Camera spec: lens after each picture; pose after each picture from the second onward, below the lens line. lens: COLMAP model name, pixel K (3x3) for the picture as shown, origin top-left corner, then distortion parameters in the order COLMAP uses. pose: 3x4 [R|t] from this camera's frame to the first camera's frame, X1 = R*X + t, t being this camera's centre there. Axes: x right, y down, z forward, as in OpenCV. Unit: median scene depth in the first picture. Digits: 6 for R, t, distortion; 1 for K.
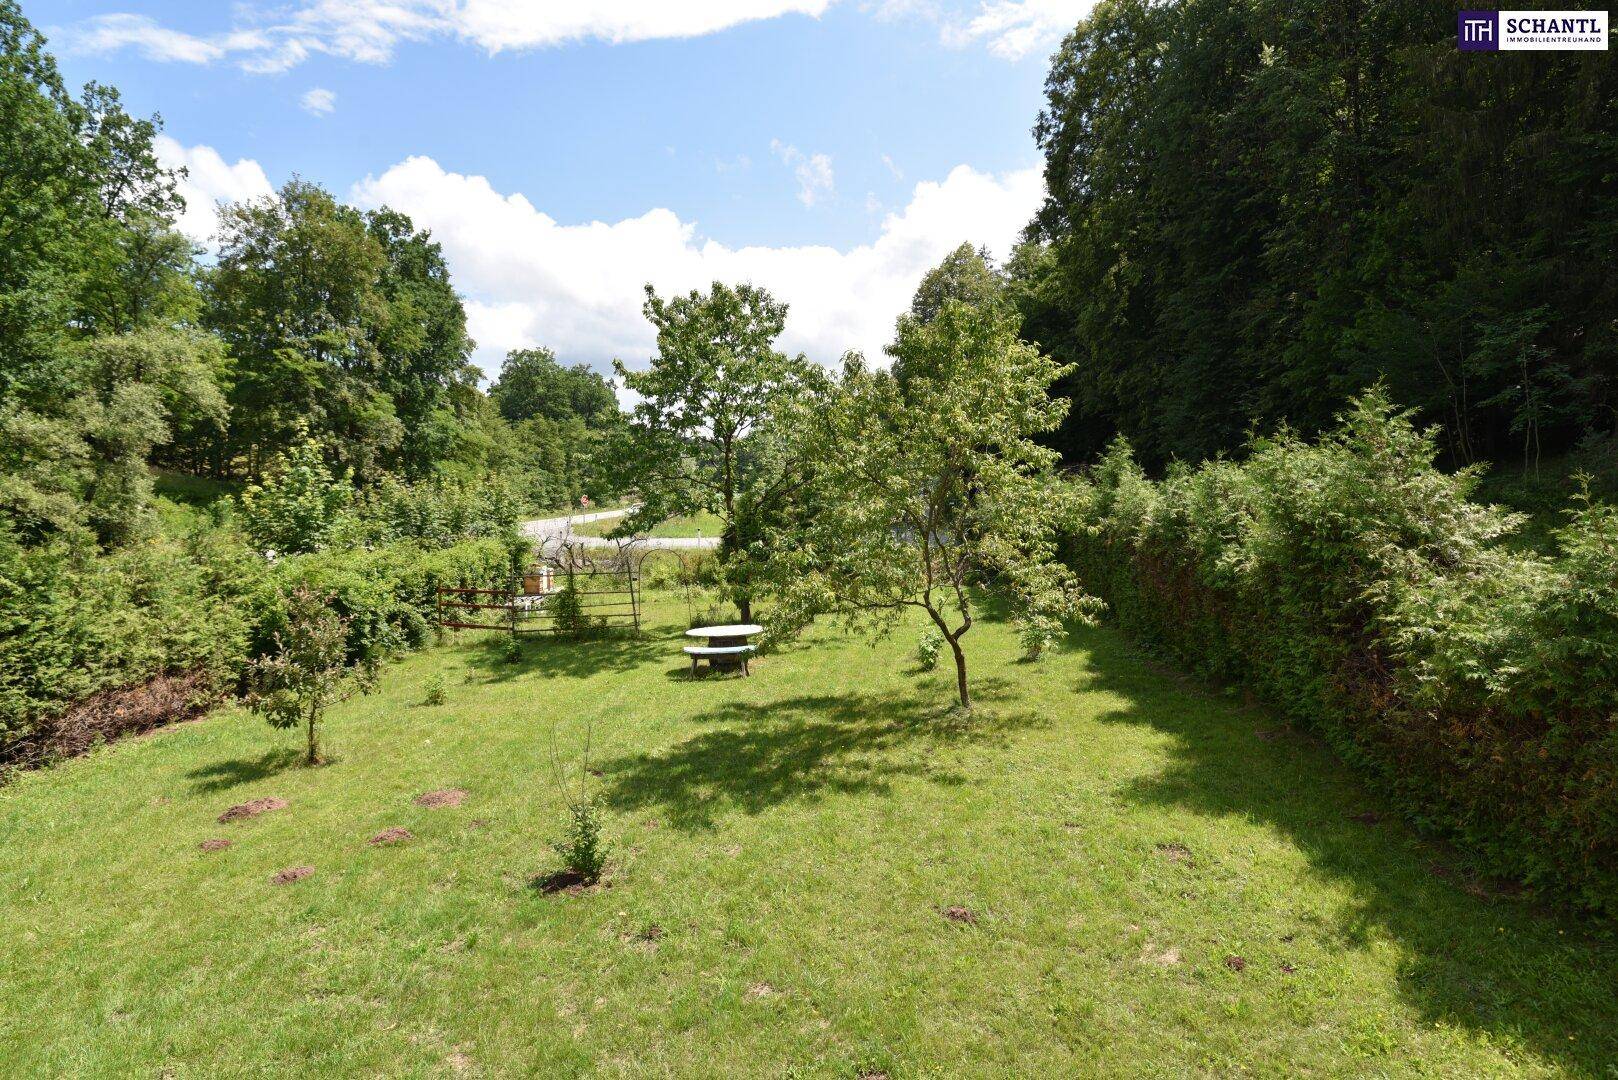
lens RADIAL K [[937.9, 0, 809.0], [0, 937.9, 540.0], [0, 0, 1]] dist [-0.002910, -0.004229]
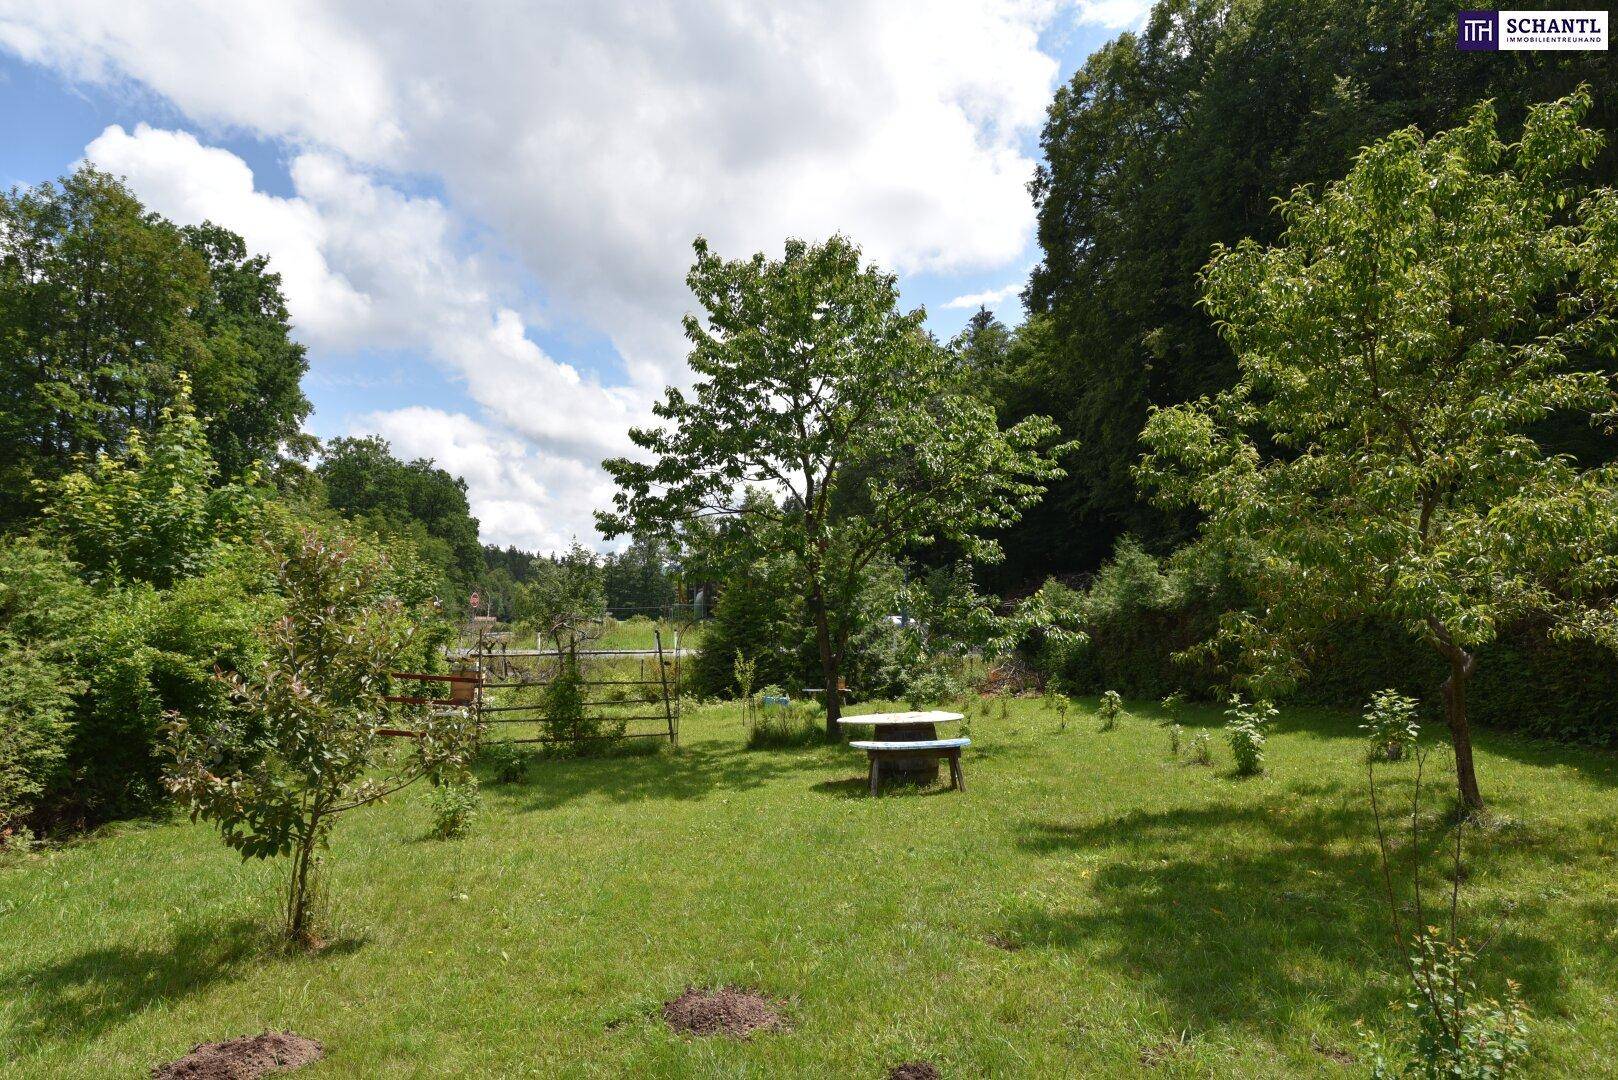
lens RADIAL K [[1064.5, 0, 824.2], [0, 1064.5, 518.6], [0, 0, 1]] dist [-0.001204, -0.000965]
pose [[0.986428, 0.027940, 0.161798, -0.100151], [-0.000543, 0.985966, -0.166948, 0.033435], [-0.164192, 0.164594, 0.972600, 0.120349]]
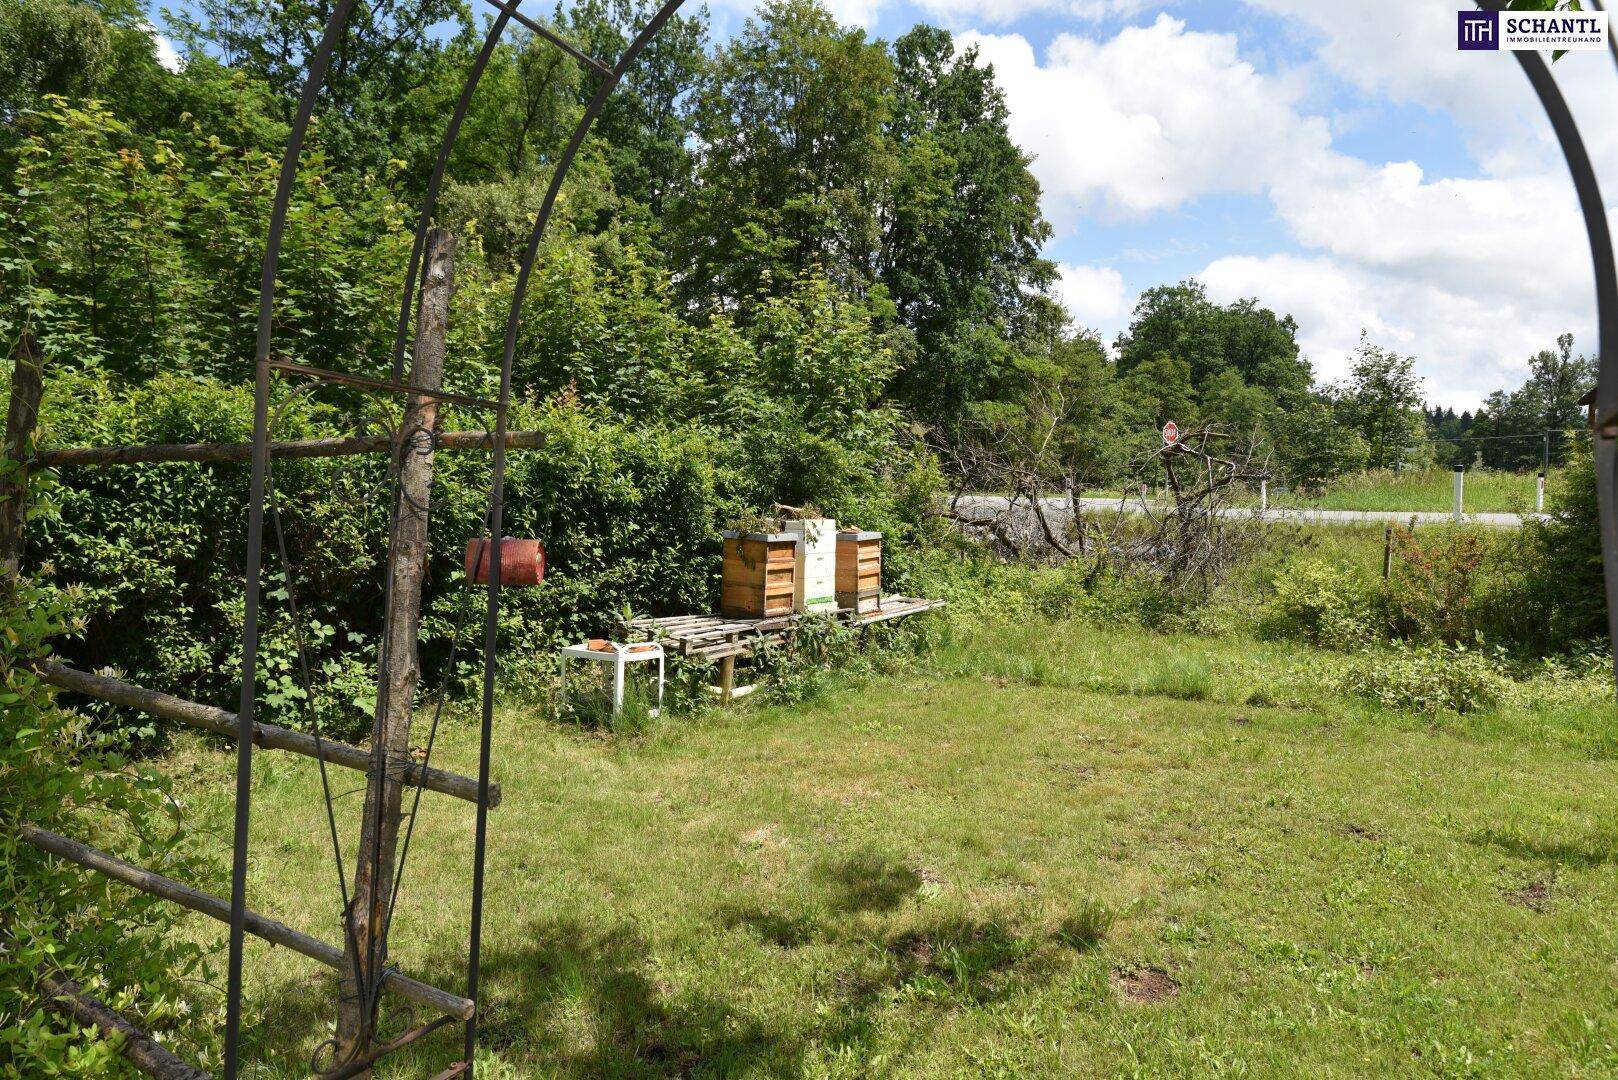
lens RADIAL K [[937.9, 0, 809.0], [0, 937.9, 540.0], [0, 0, 1]] dist [-0.002910, -0.004229]
pose [[0.769813, 0.051086, -0.636222, -0.066493], [-0.058092, 0.998262, 0.009866, 0.019192], [0.635620, 0.029364, 0.771443, 0.481825]]
